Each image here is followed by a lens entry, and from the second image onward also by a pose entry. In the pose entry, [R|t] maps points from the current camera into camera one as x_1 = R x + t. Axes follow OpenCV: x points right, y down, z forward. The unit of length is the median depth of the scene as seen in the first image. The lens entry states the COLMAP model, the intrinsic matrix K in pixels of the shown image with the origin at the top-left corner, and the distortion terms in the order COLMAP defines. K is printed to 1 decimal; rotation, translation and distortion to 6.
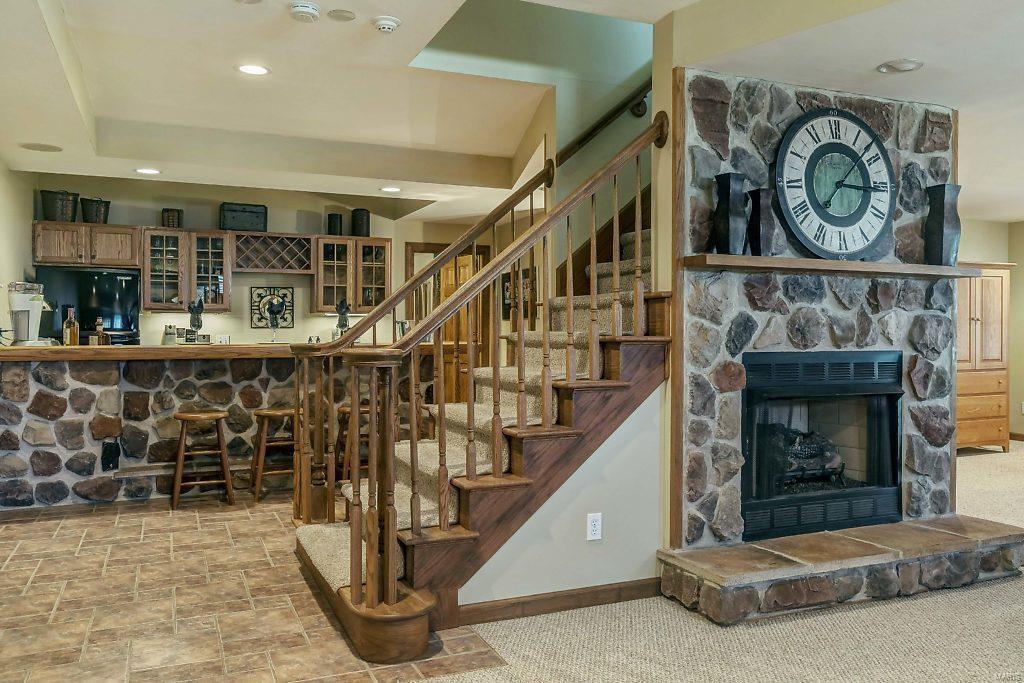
lens RADIAL K [[780.2, 0, 505.9], [0, 780.2, 339.3], [0, 0, 1]] dist [0.007615, 0.006566]
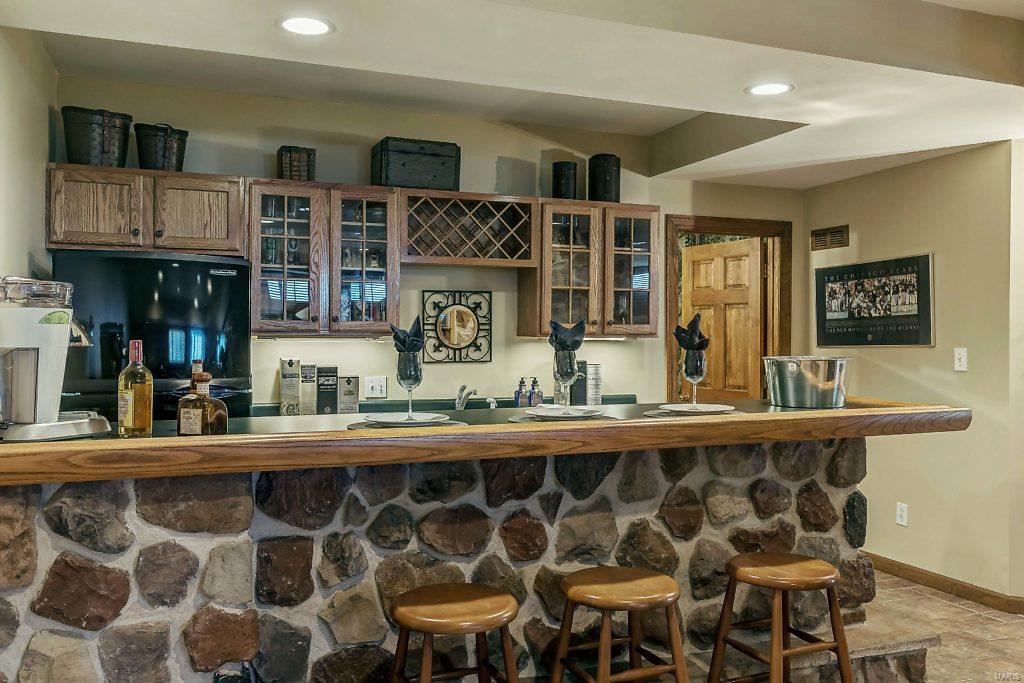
lens RADIAL K [[839.6, 0, 515.1], [0, 839.6, 342.3], [0, 0, 1]] dist [0.012915, -0.003411]
pose [[0.999405, 0.002285, -0.034407, -0.256345], [-0.002529, 0.999972, -0.007026, -0.027266], [0.034390, 0.007109, 0.999383, 0.422819]]
